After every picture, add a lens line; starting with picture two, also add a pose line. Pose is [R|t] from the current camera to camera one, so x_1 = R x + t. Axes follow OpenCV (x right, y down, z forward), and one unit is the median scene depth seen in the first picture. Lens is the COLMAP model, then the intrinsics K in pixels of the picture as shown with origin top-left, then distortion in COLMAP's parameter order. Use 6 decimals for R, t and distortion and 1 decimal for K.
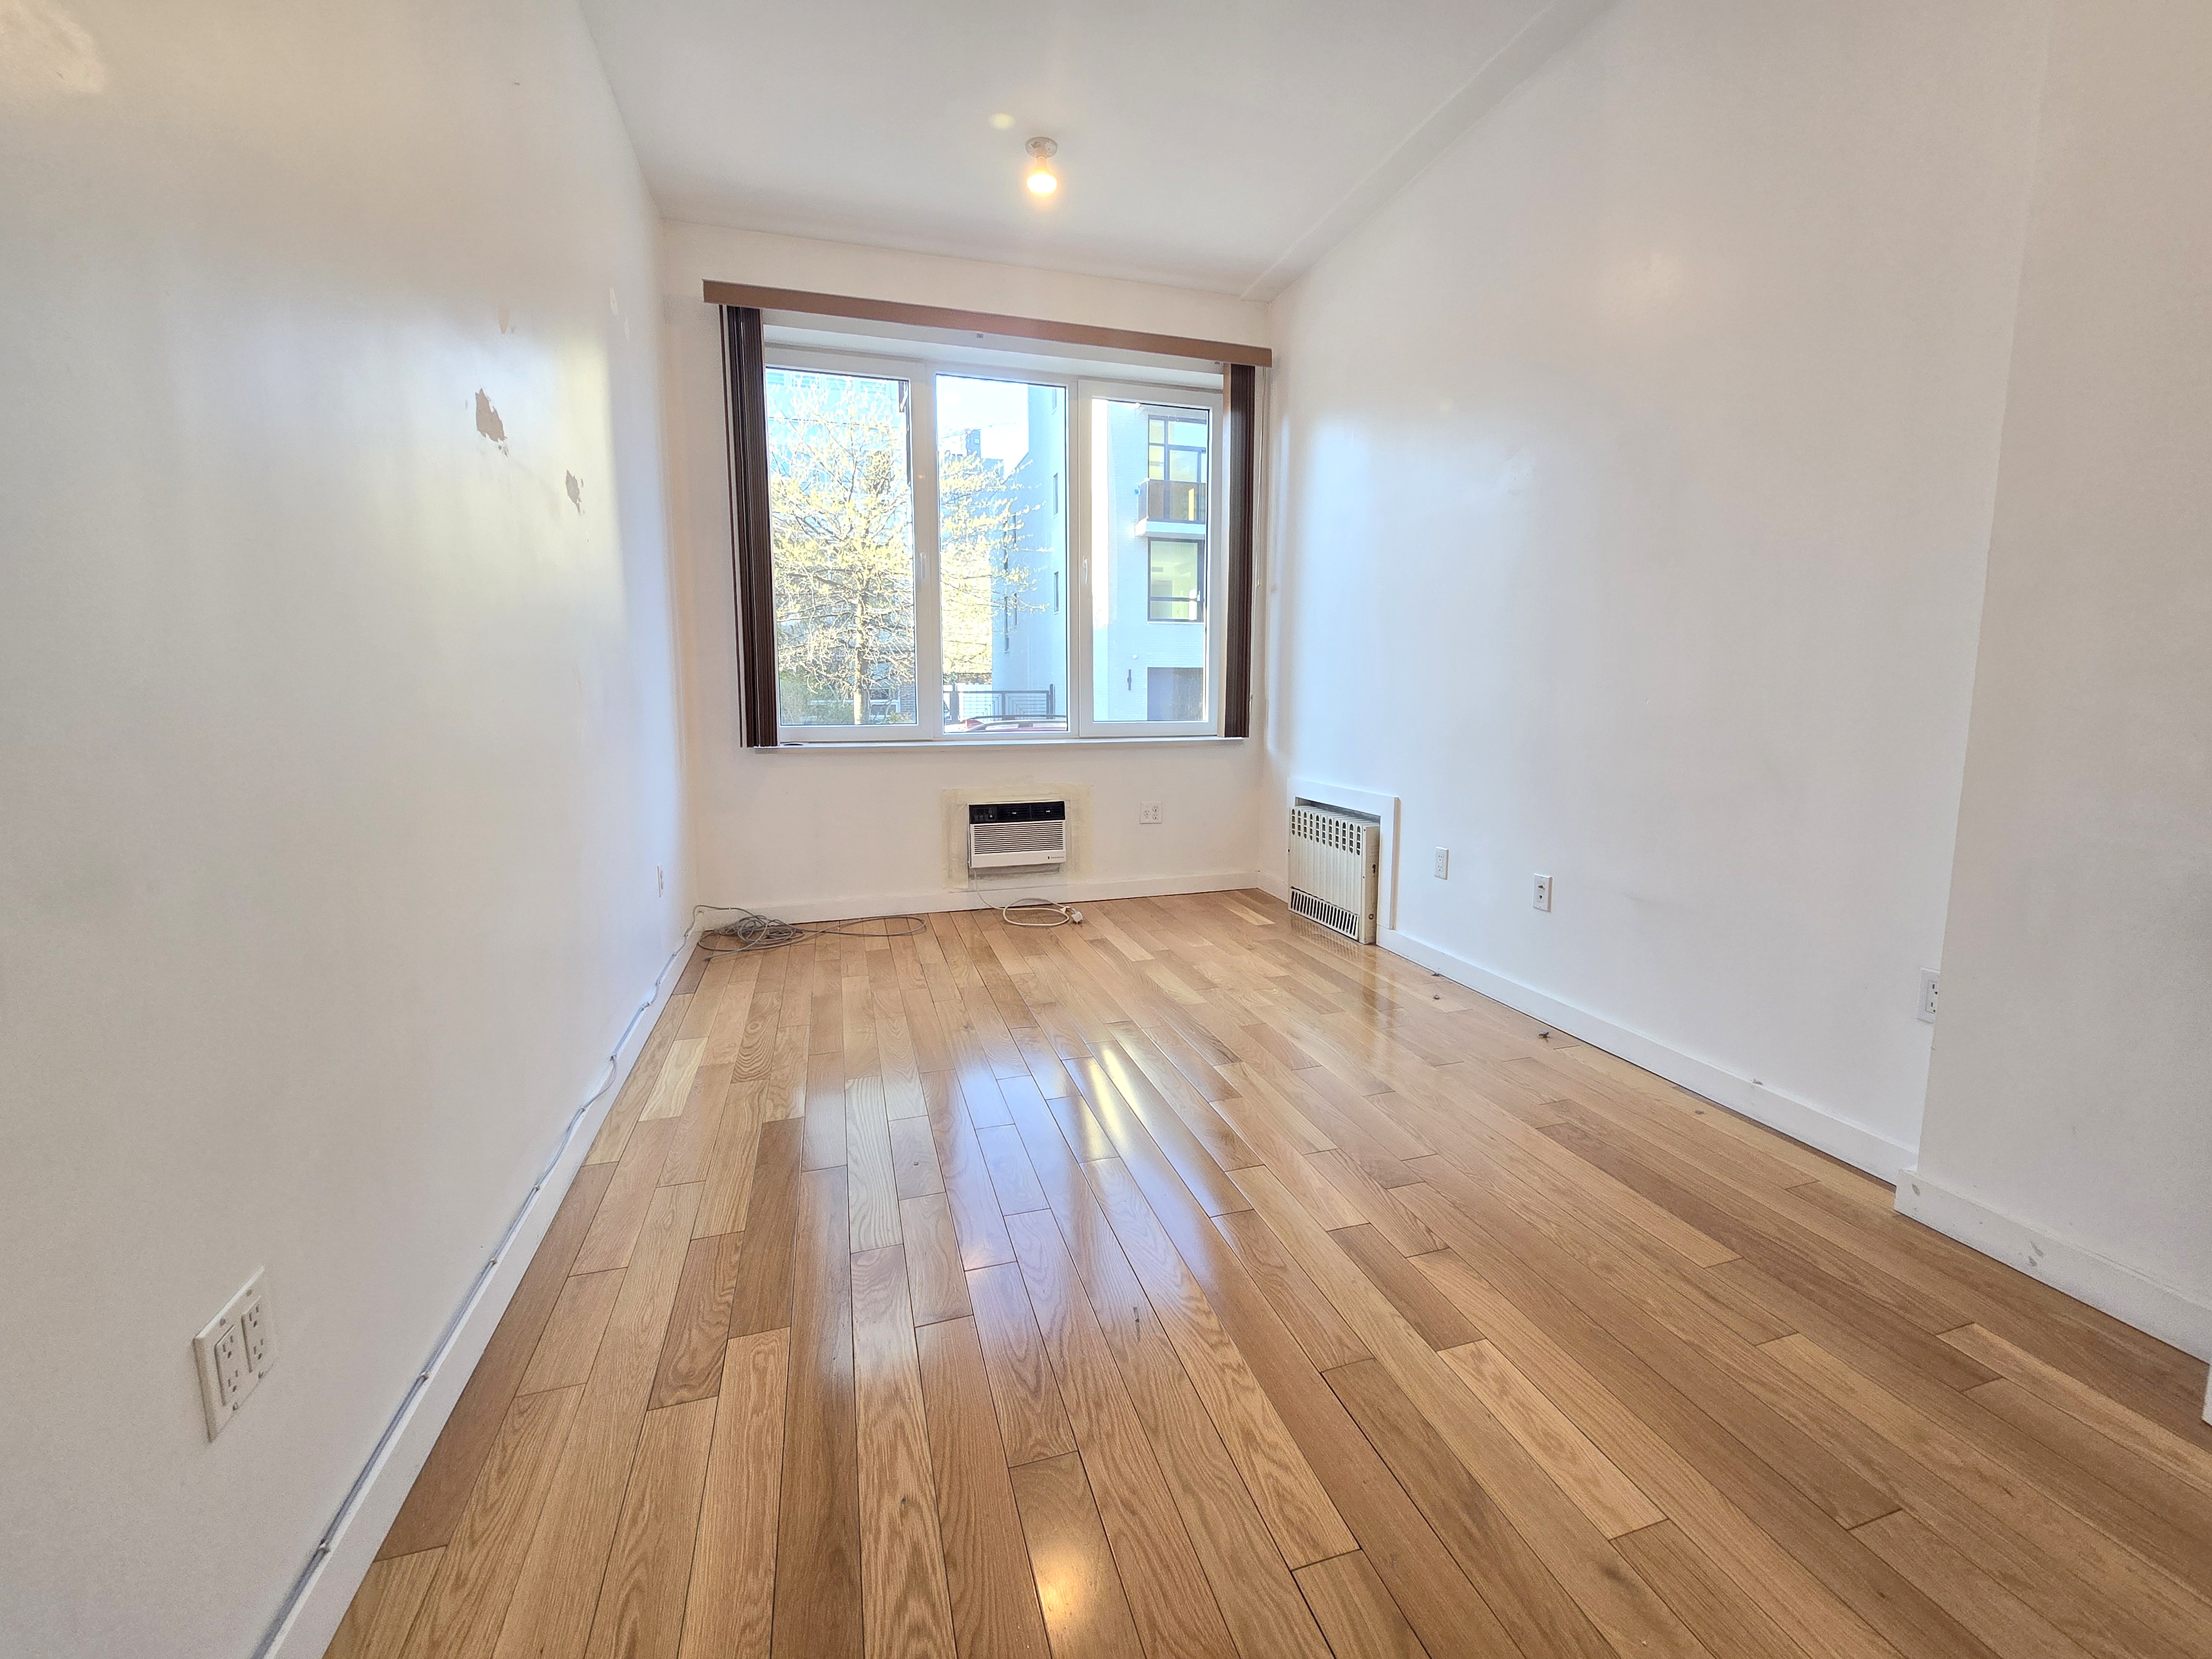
lens RADIAL K [[912.7, 0, 1114.6], [0, 912.7, 820.9], [0, 0, 1]] dist [-0.000888, -0.000332]
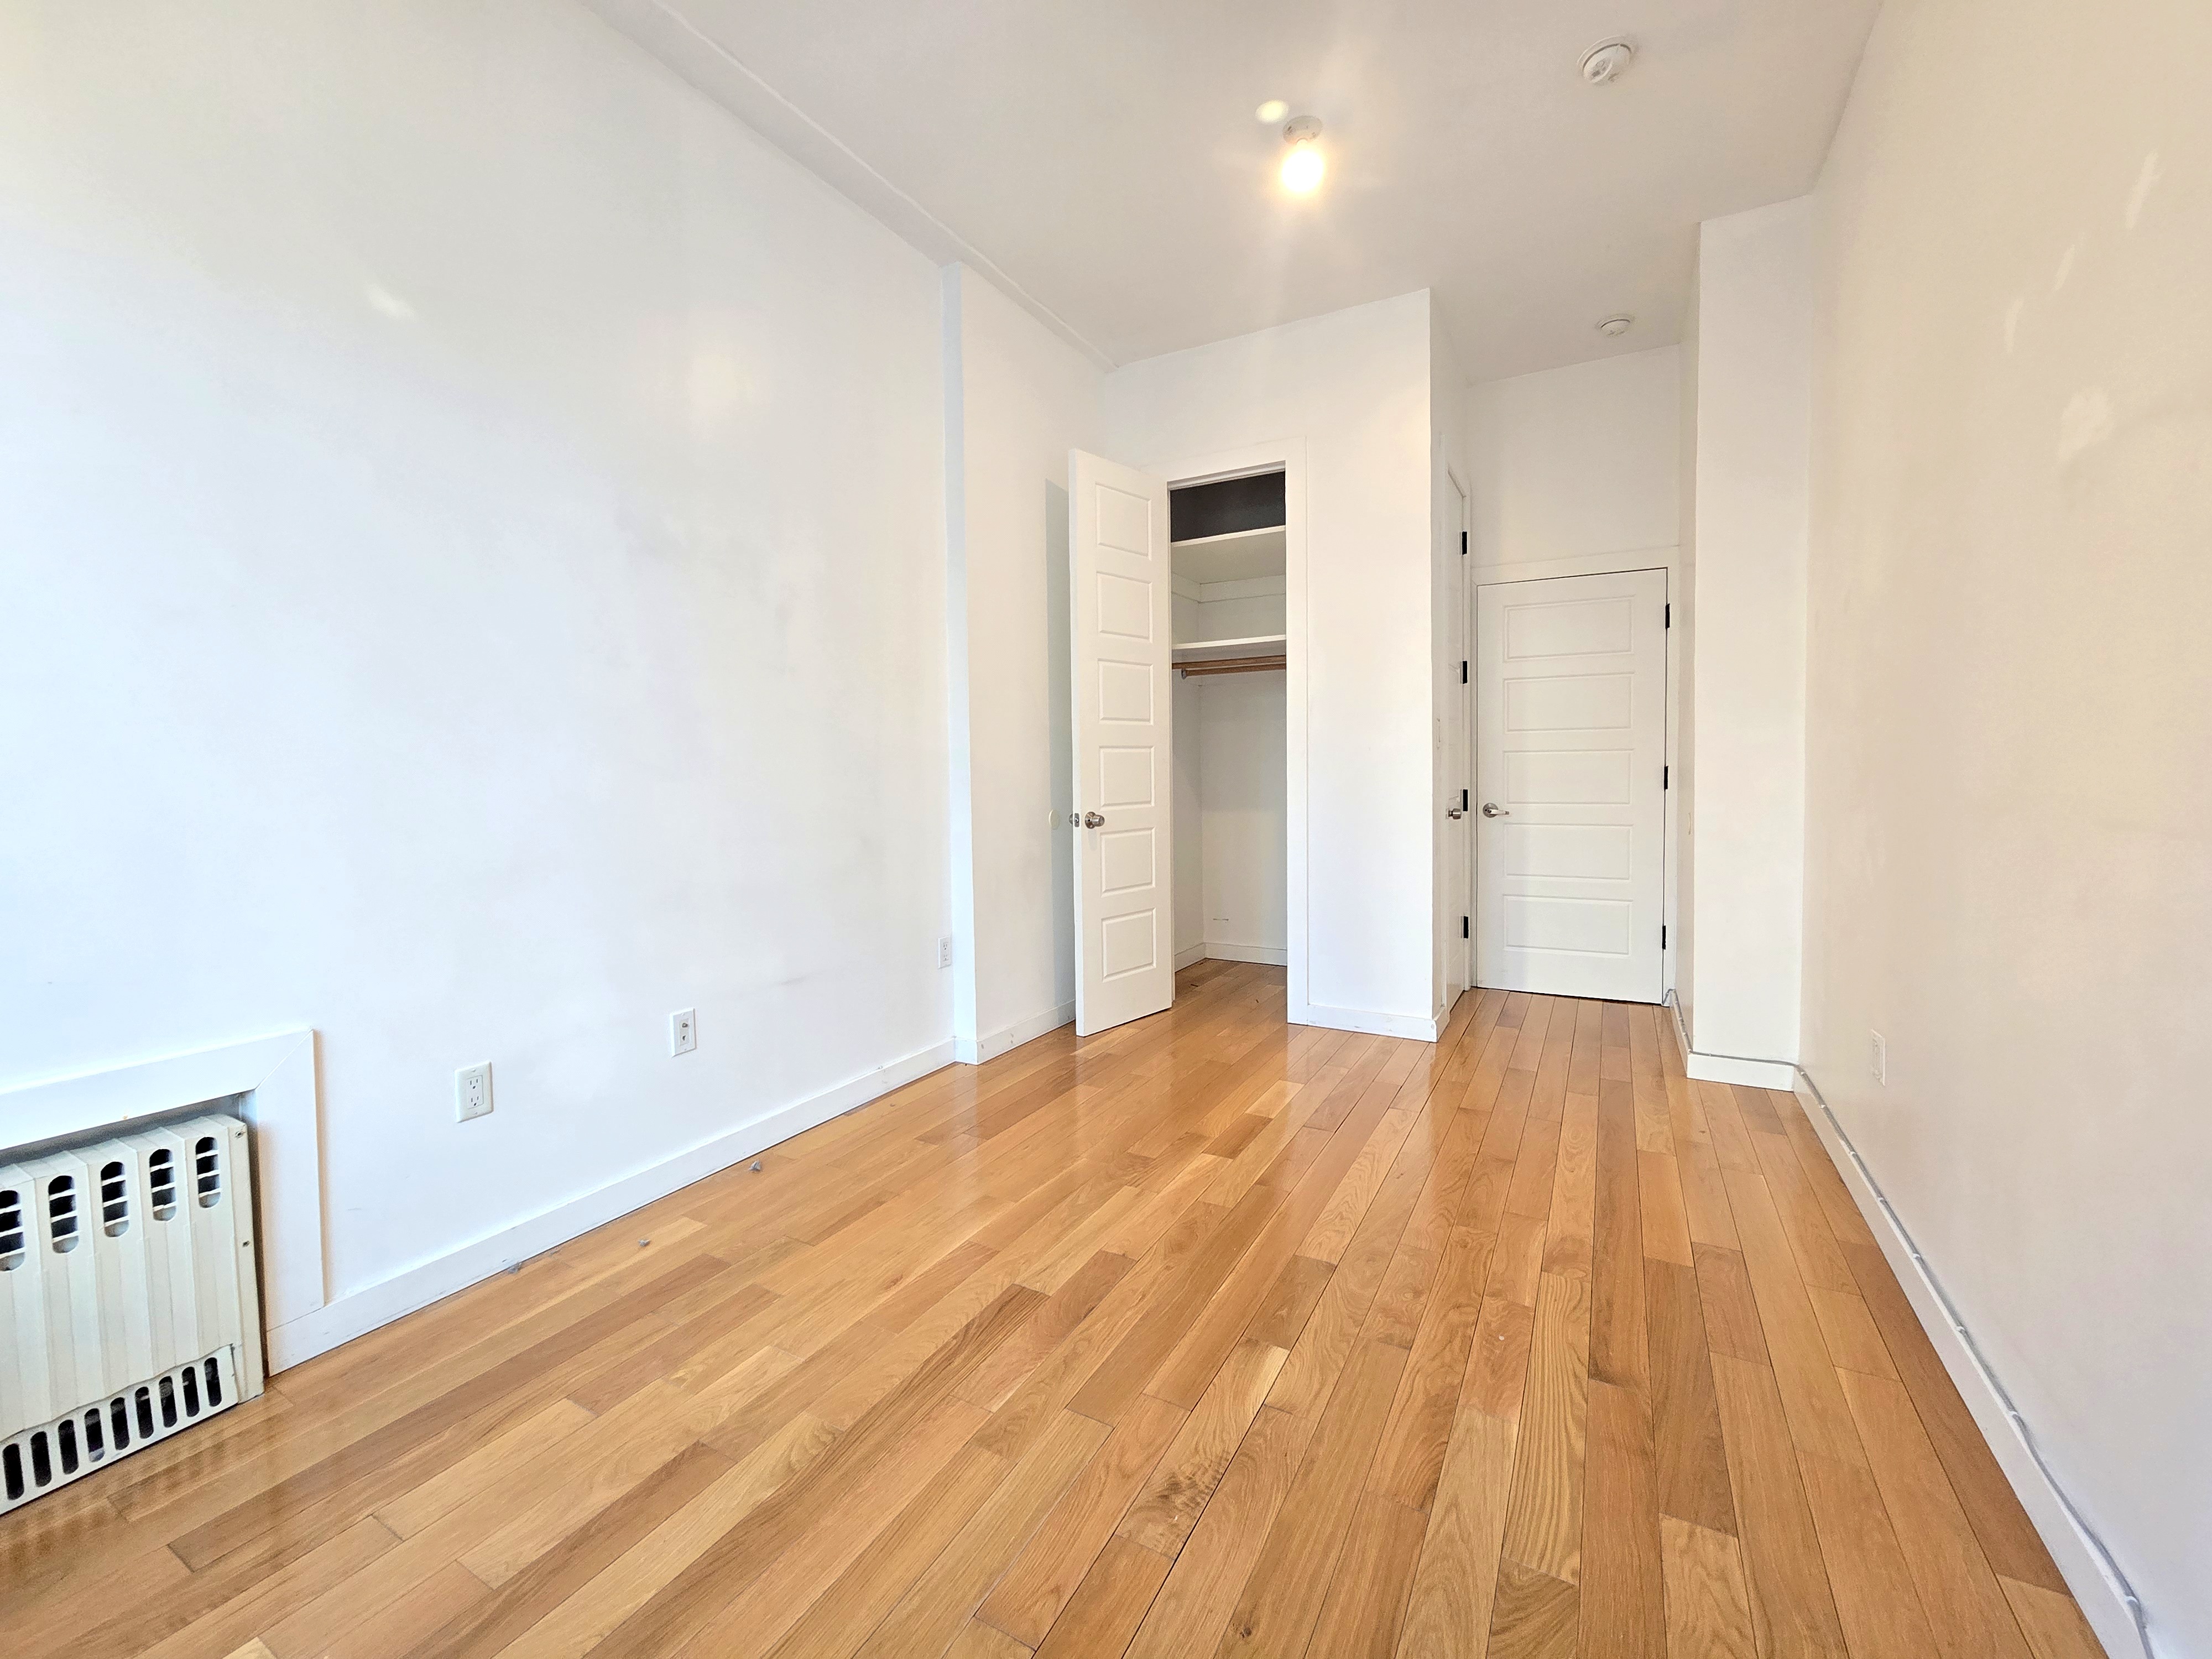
lens RADIAL K [[912.7, 0, 1115.0], [0, 912.7, 818.9], [0, 0, 1]] dist [-0.000888, -0.000332]
pose [[-0.699049, -0.032387, 0.714340, -0.357197], [0.113730, 0.981222, 0.155782, -0.177117], [-0.705972, 0.190142, -0.682239, 1.115591]]
